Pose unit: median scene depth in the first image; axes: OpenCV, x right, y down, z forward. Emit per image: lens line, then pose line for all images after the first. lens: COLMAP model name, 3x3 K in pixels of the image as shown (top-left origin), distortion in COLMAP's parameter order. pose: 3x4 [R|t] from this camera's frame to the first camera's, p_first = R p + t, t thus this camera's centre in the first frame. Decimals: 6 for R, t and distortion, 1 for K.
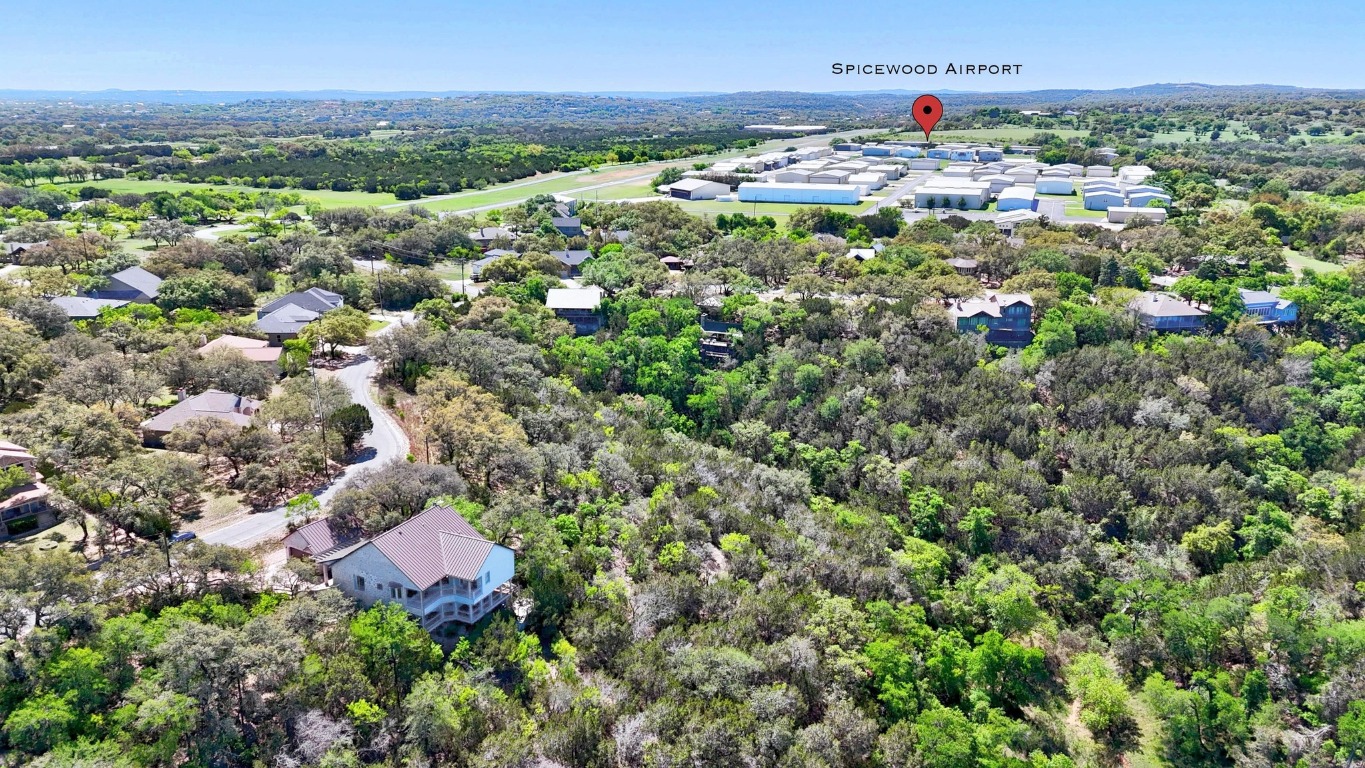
lens RADIAL K [[906.9, 0, 682.5], [0, 906.9, 384.0], [0, 0, 1]] dist [0.000041, -0.001508]
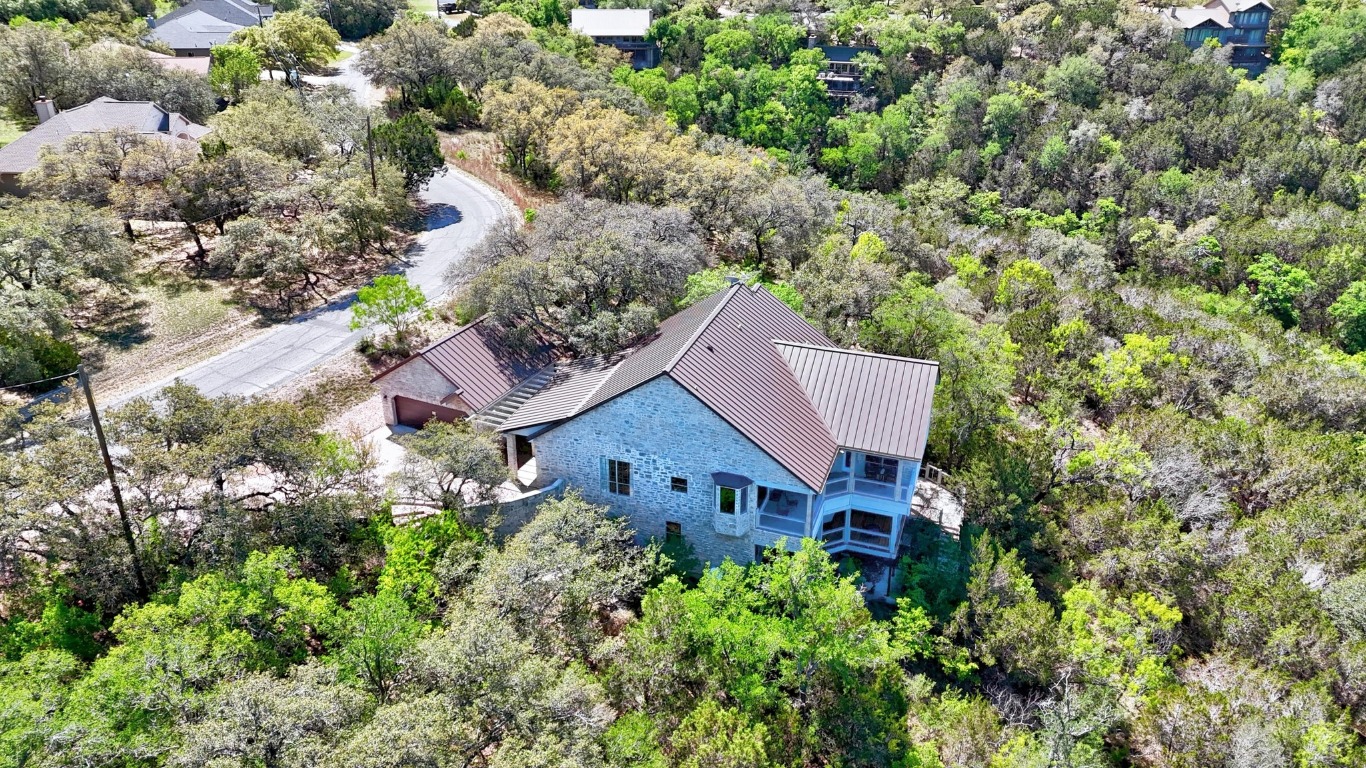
lens RADIAL K [[956.6, 0, 683.0], [0, 956.6, 384.0], [0, 0, 1]] dist [0.027375, 0.000435]
pose [[0.995656, -0.048214, 0.079659, -0.298240], [0.032384, 0.981399, 0.189229, 0.084798], [-0.087301, -0.185827, 0.978697, 0.496501]]
